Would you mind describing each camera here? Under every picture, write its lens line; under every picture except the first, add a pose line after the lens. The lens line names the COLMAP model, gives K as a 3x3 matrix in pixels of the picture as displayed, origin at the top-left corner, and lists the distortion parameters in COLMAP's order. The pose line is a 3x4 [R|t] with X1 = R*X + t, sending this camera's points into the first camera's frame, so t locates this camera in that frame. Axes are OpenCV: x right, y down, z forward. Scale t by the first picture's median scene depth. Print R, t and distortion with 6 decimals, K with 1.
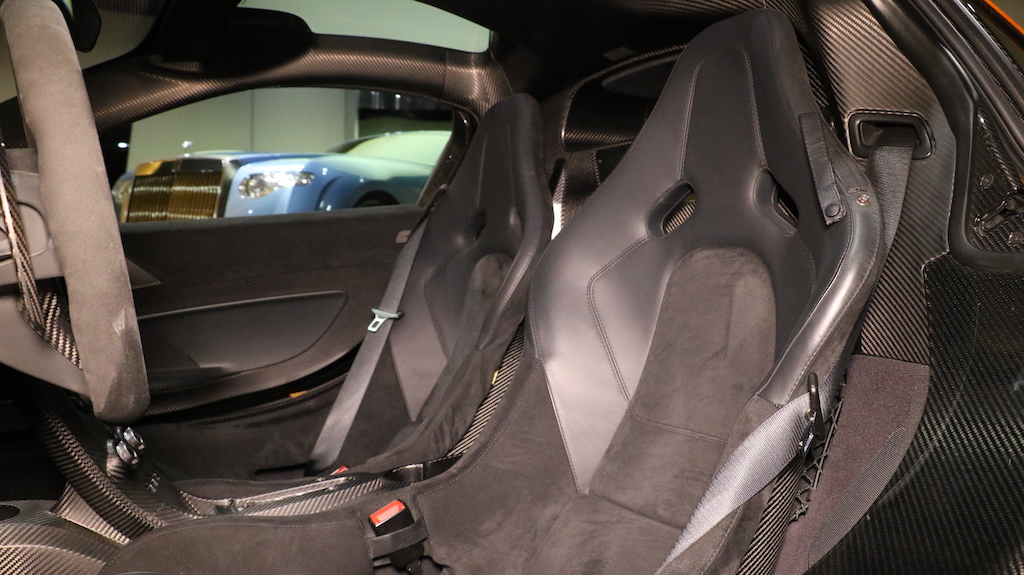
lens RADIAL K [[920.5, 0, 512.0], [0, 920.5, 287.5], [0, 0, 1]] dist [-0.073623, 0.002540]
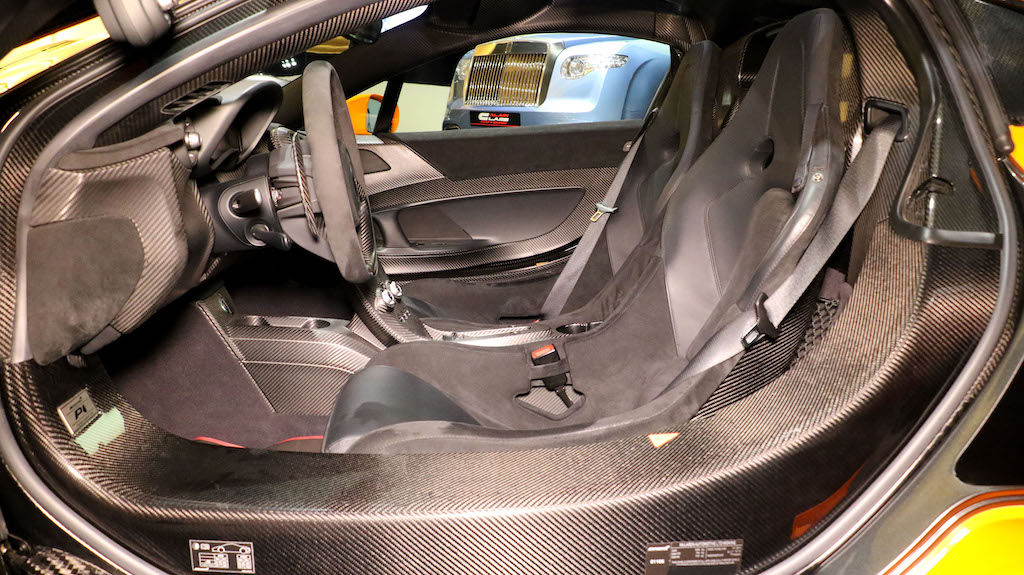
lens RADIAL K [[943.0, 0, 464.7], [0, 943.0, 279.5], [0, 0, 1]] dist [-0.001969, 0.002606]
pose [[0.904879, 0.093705, -0.415227, 0.394671], [-0.032628, 0.987868, 0.151829, -0.109212], [0.424416, -0.123839, 0.896959, -0.458237]]
